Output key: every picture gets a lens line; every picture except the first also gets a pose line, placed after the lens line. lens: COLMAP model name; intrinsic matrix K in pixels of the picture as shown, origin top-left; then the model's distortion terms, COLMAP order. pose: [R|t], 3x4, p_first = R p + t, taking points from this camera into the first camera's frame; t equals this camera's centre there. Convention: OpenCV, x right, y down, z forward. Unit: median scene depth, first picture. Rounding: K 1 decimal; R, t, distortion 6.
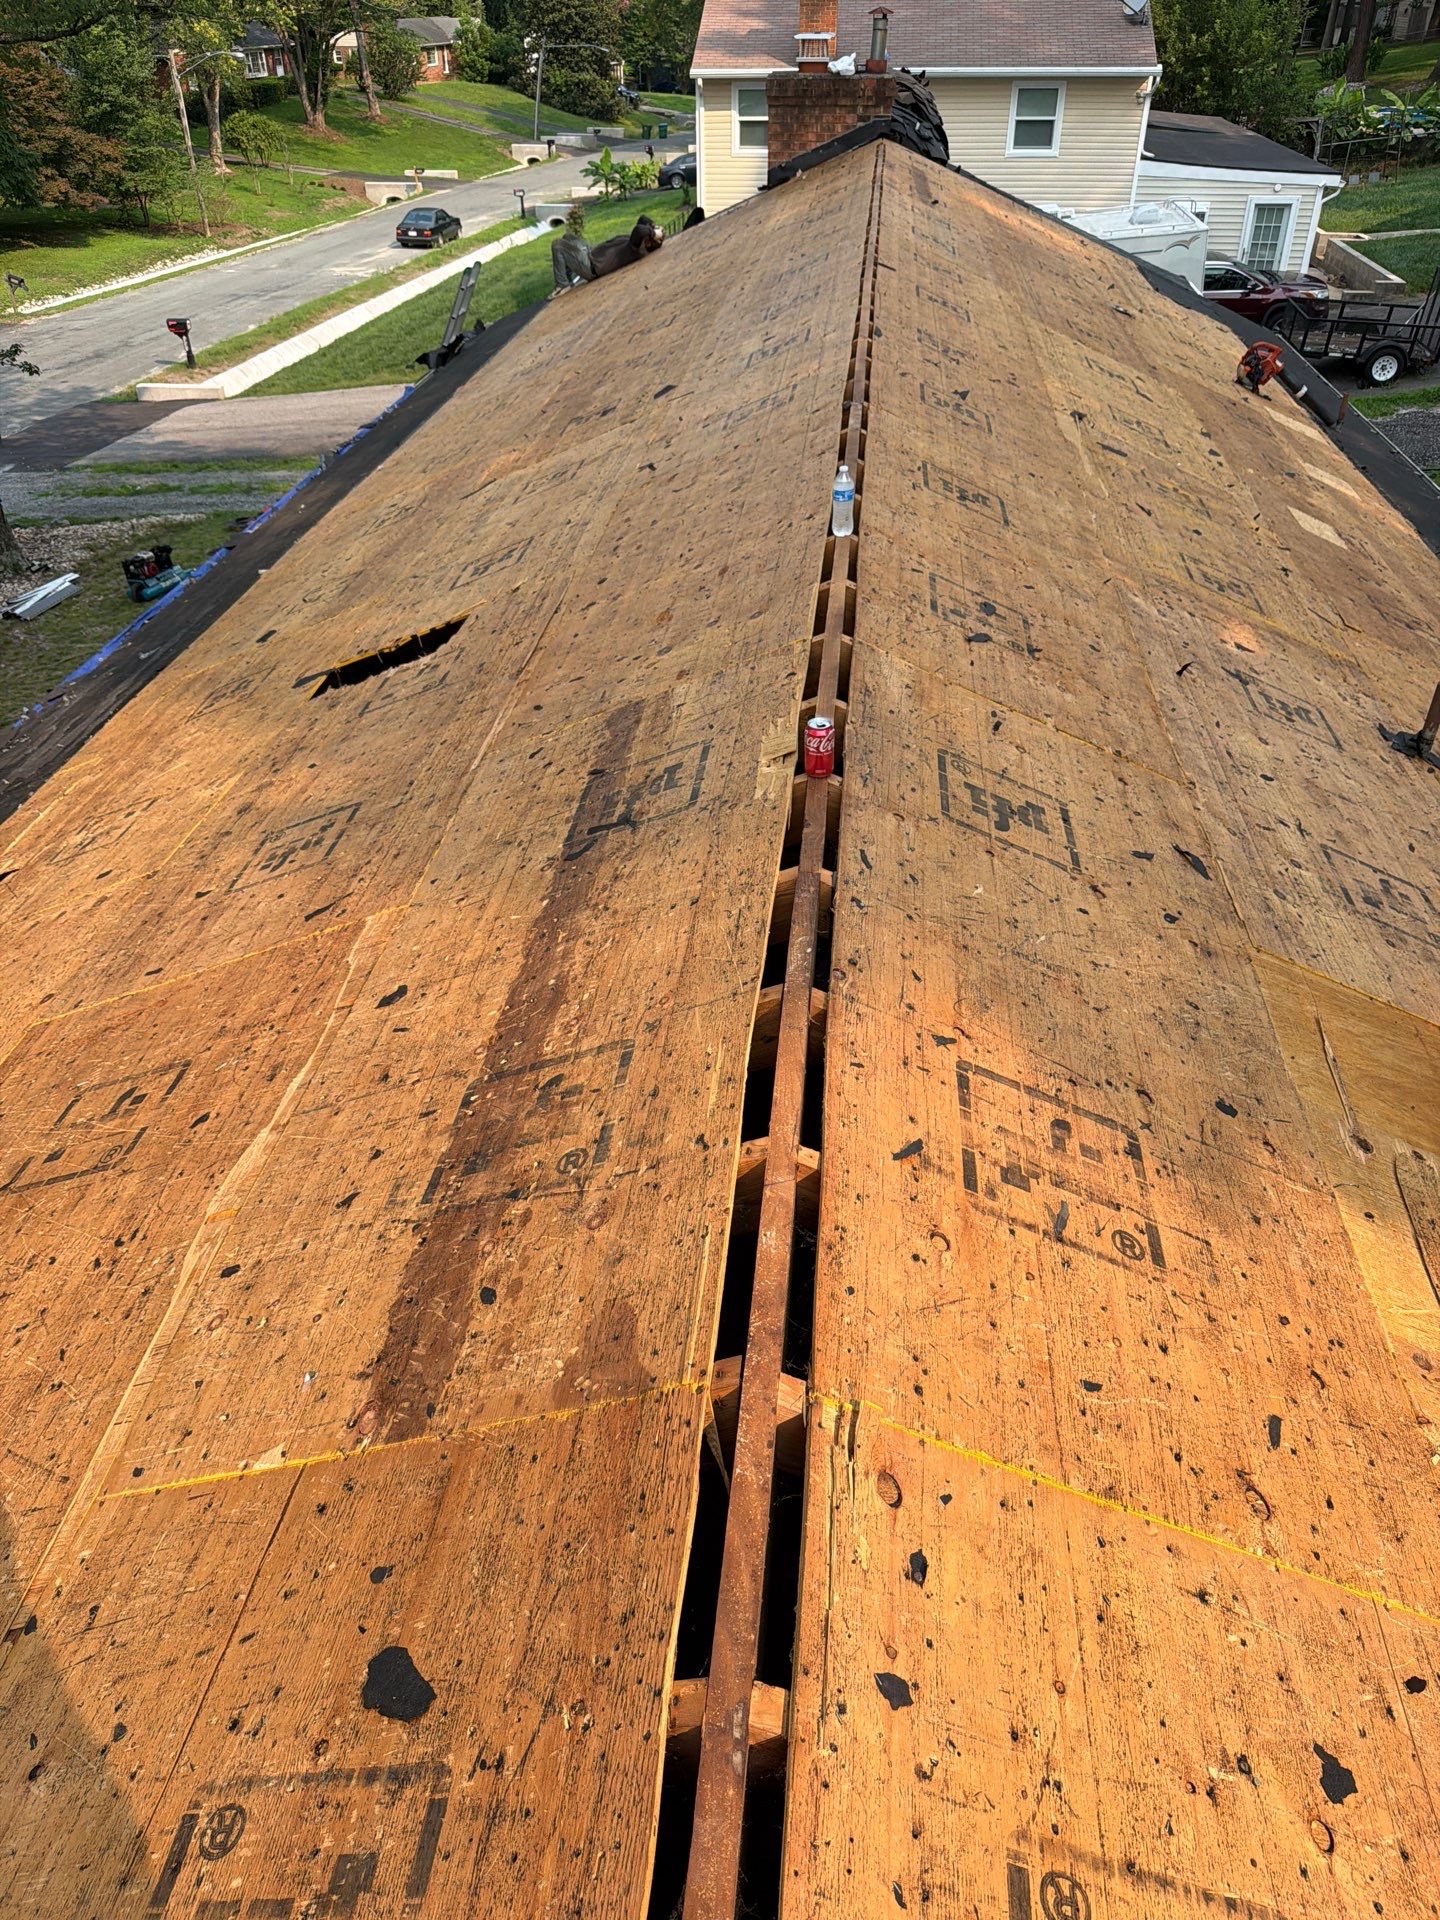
lens RADIAL K [[1349.9, 0, 707.2], [0, 1349.9, 961.5], [0, 0, 1]] dist [0.028498, -0.038080]
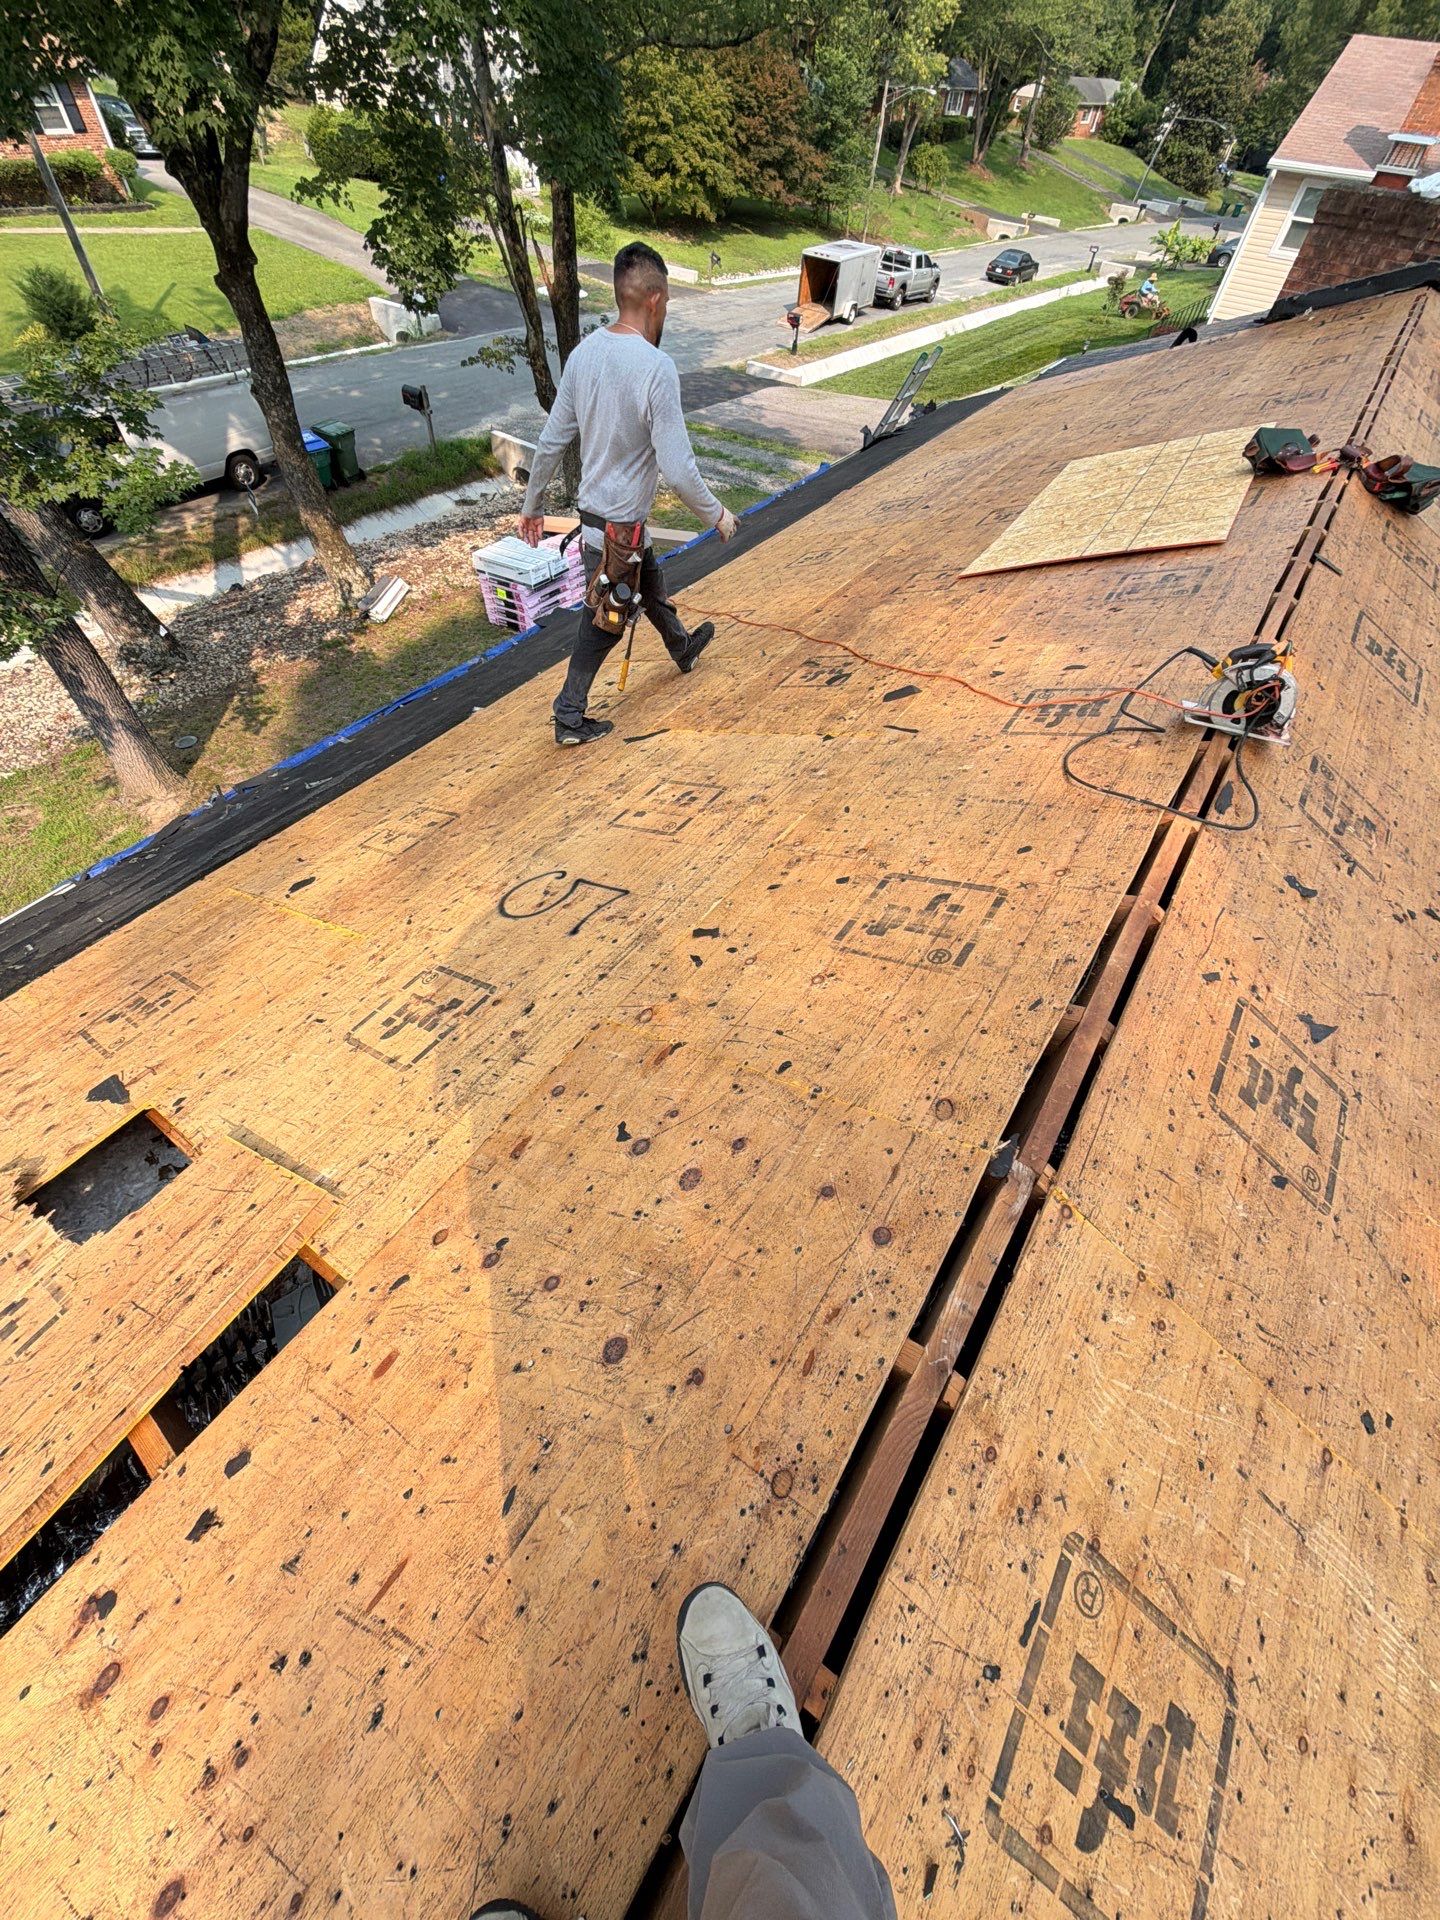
lens RADIAL K [[766.1, 0, 716.4], [0, 766.1, 957.2], [0, 0, 1]] dist [-0.002643, 0.000362]
pose [[0.878058, 0.410213, -0.246454, 0.011103], [-0.335446, 0.894883, 0.294383, -0.102745], [0.341307, -0.175813, 0.923363, 0.150972]]
